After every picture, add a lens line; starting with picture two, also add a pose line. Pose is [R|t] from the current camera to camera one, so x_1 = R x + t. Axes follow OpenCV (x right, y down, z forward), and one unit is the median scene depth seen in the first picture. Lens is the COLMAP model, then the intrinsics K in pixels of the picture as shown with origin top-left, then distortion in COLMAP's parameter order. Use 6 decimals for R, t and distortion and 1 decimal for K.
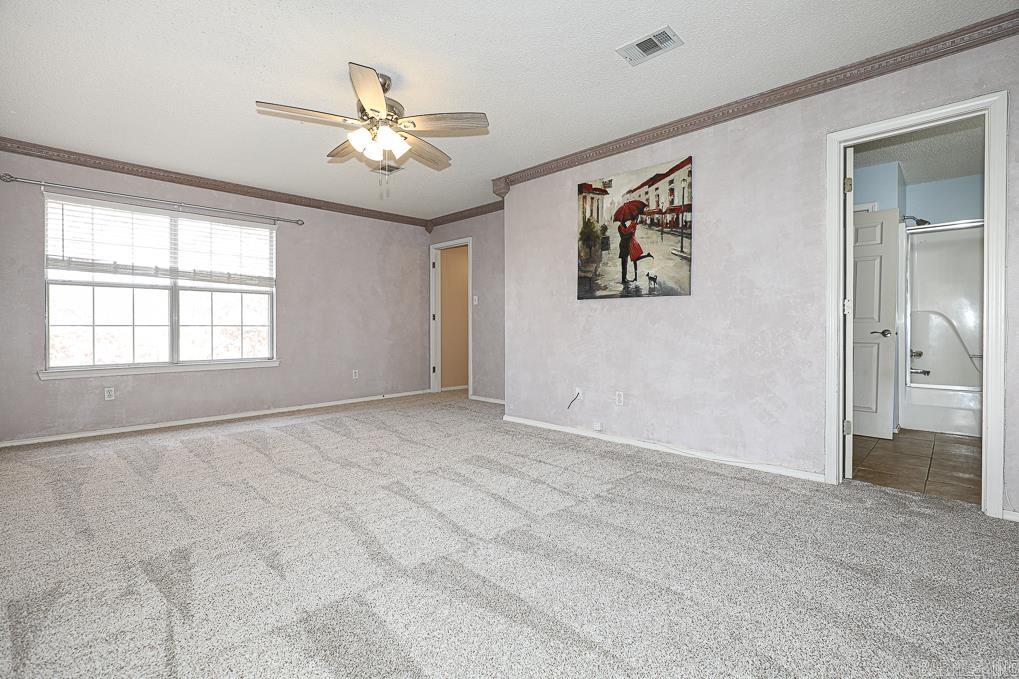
lens RADIAL K [[461.6, 0, 510.8], [0, 461.6, 335.9], [0, 0, 1]] dist [-0.019166, 0.000338]
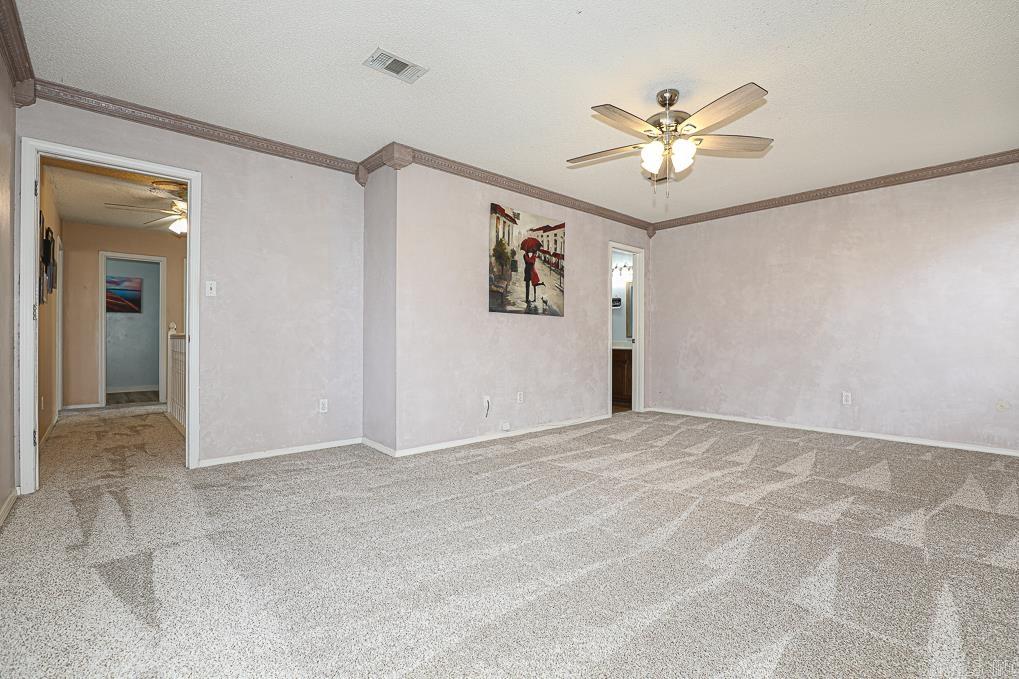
lens RADIAL K [[461.6, 0, 510.8], [0, 461.6, 335.9], [0, 0, 1]] dist [-0.019166, 0.000338]
pose [[0.063221, 0.003096, 0.997995, -0.969951], [0.012290, 0.999917, -0.003880, -0.020239], [-0.997924, 0.012511, 0.063178, 0.955163]]
